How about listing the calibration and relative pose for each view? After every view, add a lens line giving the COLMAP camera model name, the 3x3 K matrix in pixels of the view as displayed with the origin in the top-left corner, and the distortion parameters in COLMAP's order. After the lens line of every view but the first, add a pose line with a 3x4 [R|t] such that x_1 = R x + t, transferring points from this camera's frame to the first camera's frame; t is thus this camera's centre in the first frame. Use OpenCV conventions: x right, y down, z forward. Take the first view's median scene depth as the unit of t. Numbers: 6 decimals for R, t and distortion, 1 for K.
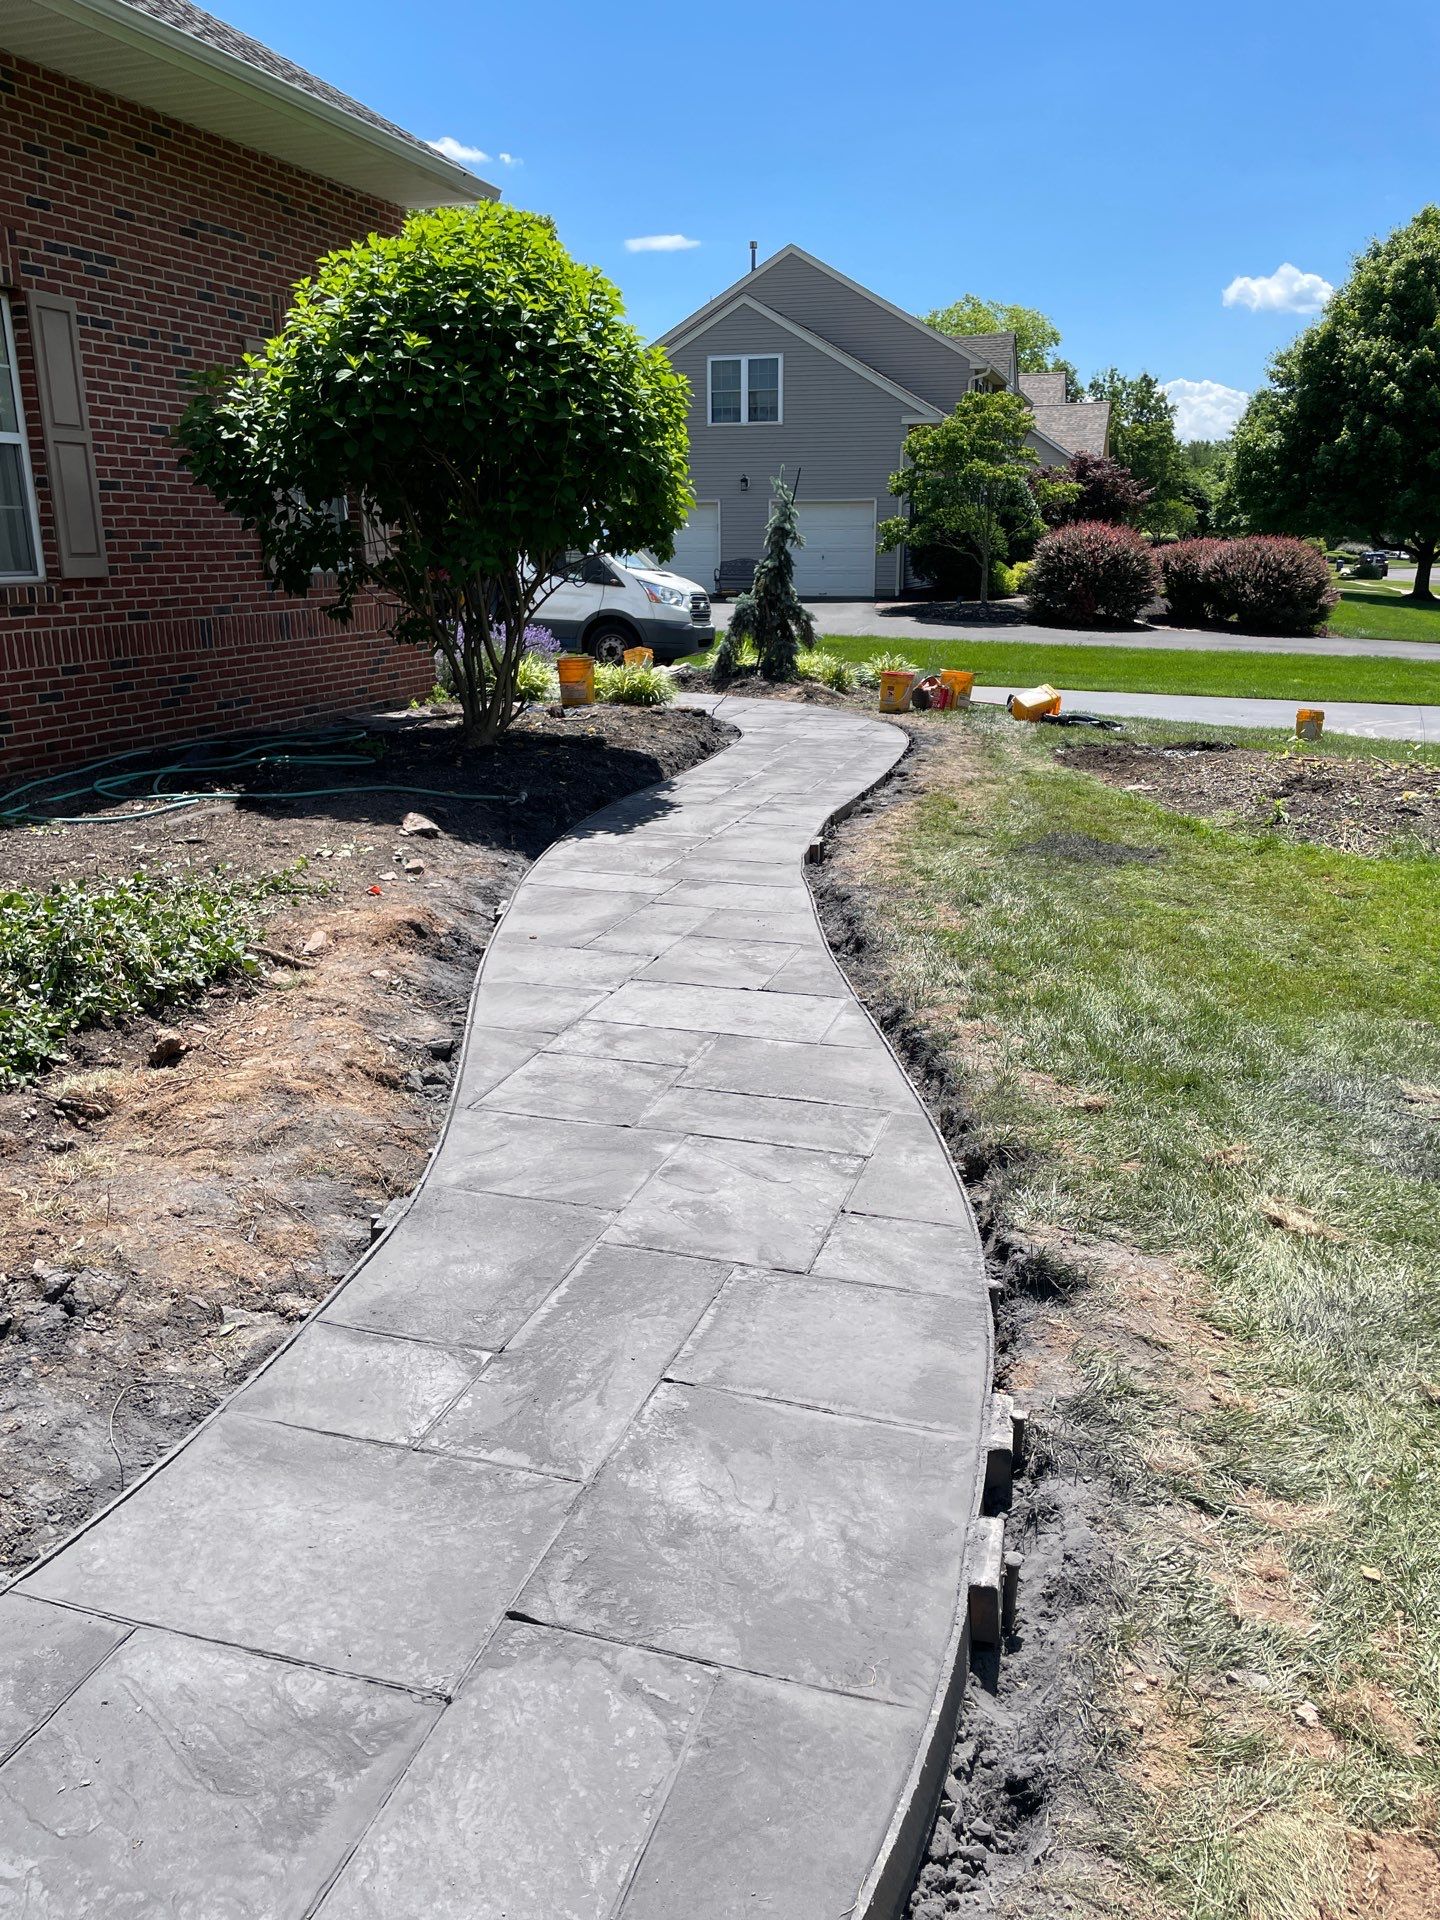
lens RADIAL K [[1442.9, 0, 729.8], [0, 1442.9, 954.2], [0, 0, 1]] dist [0.072200, -0.086152]
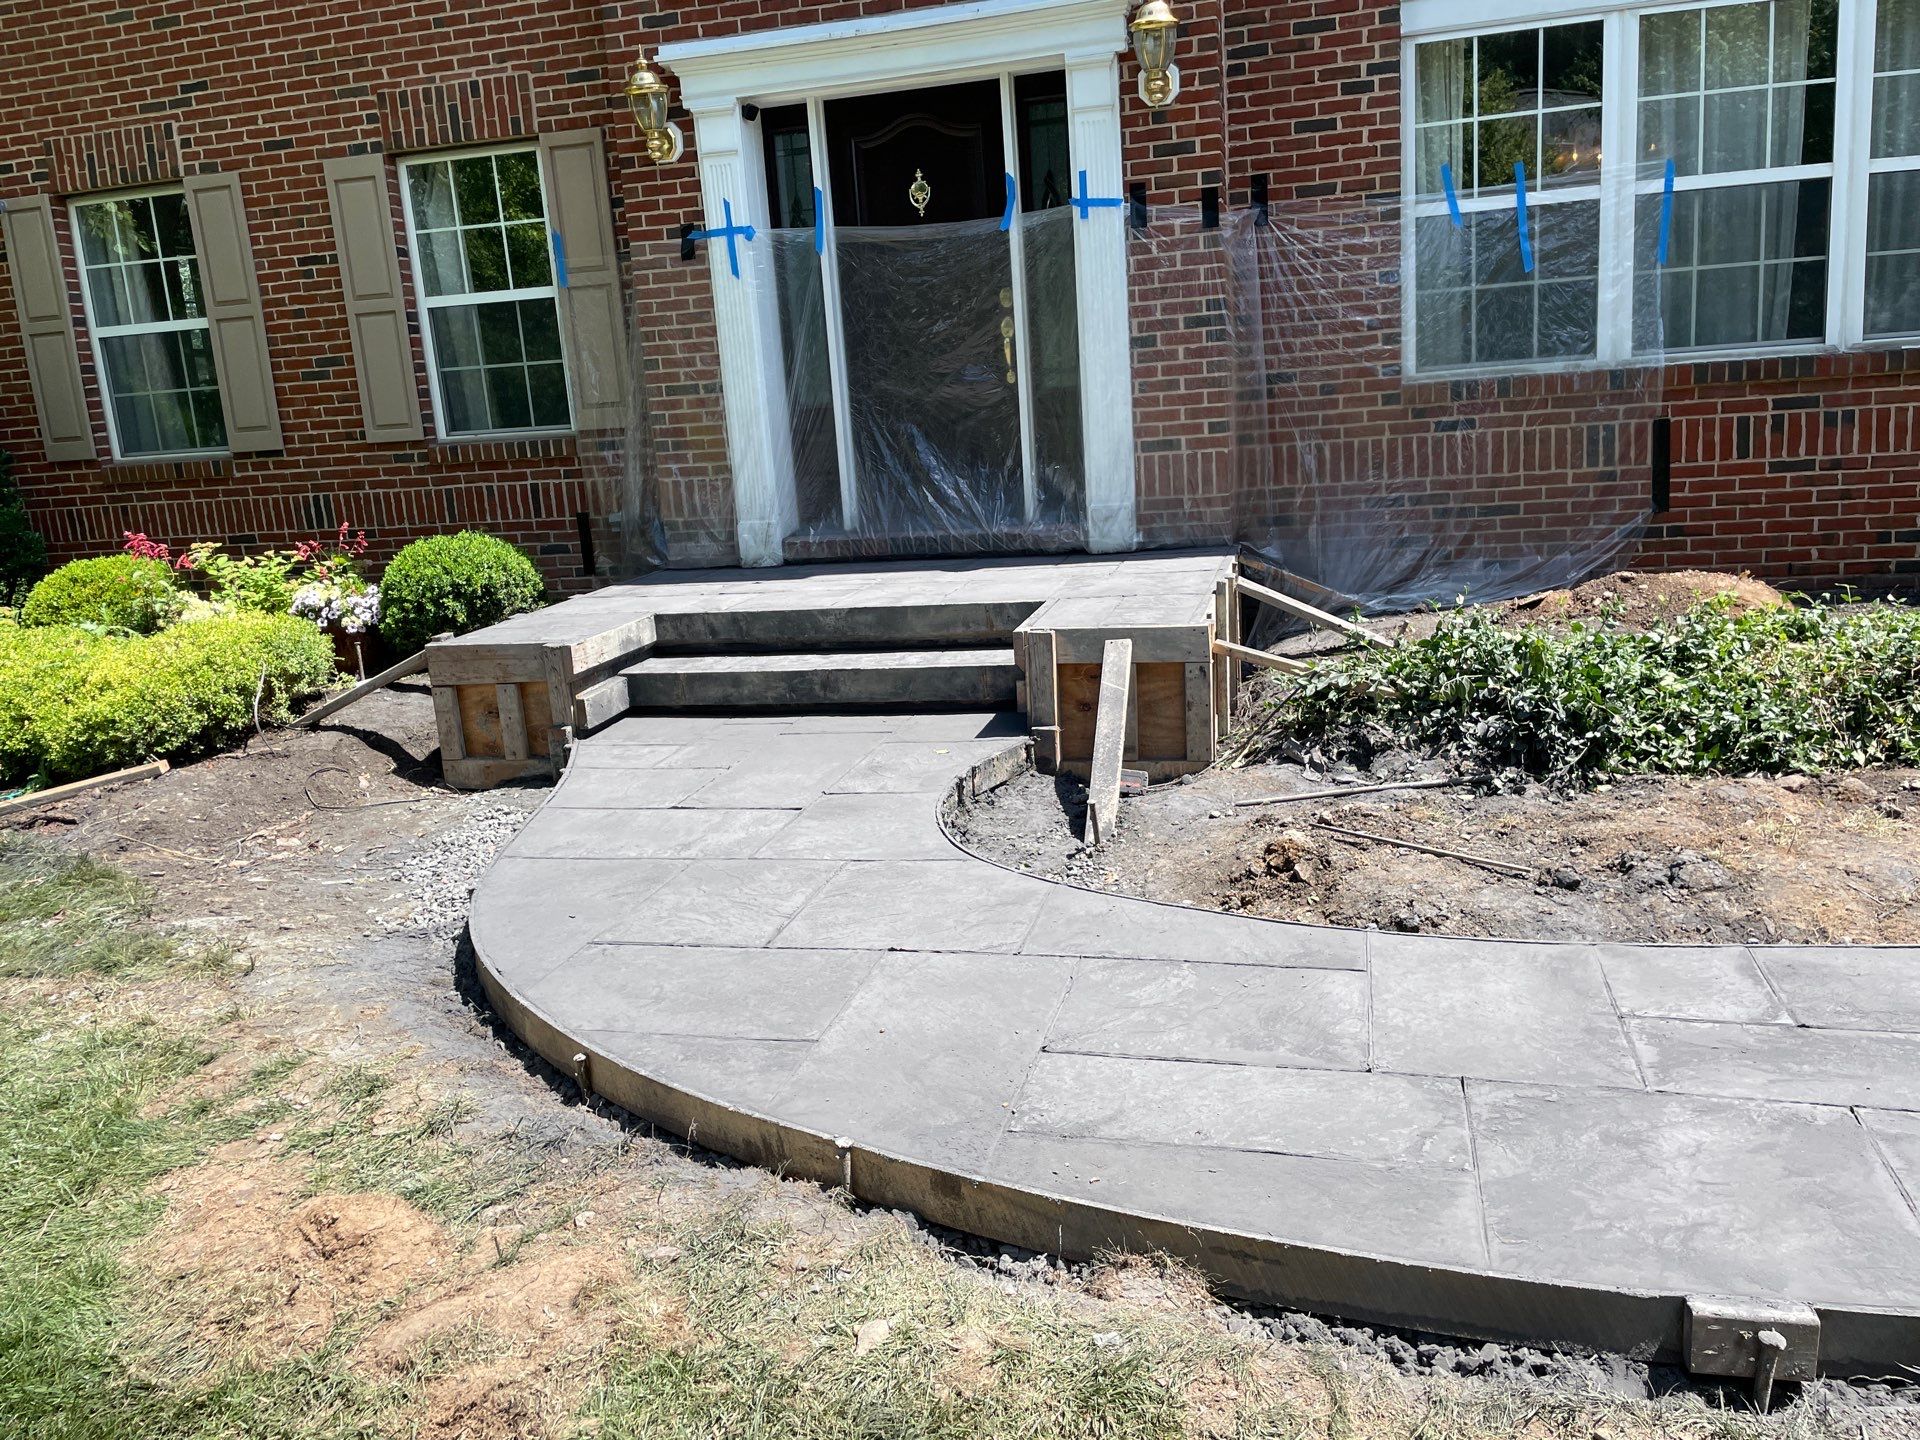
lens RADIAL K [[1440.2, 0, 984.0], [0, 1440.2, 696.1], [0, 0, 1]] dist [0.067333, -0.086474]
pose [[0.053088, 0.206579, -0.976989, 0.232575], [-0.207134, 0.959367, 0.191598, -0.008735], [0.976871, 0.192196, 0.093720, 0.088228]]
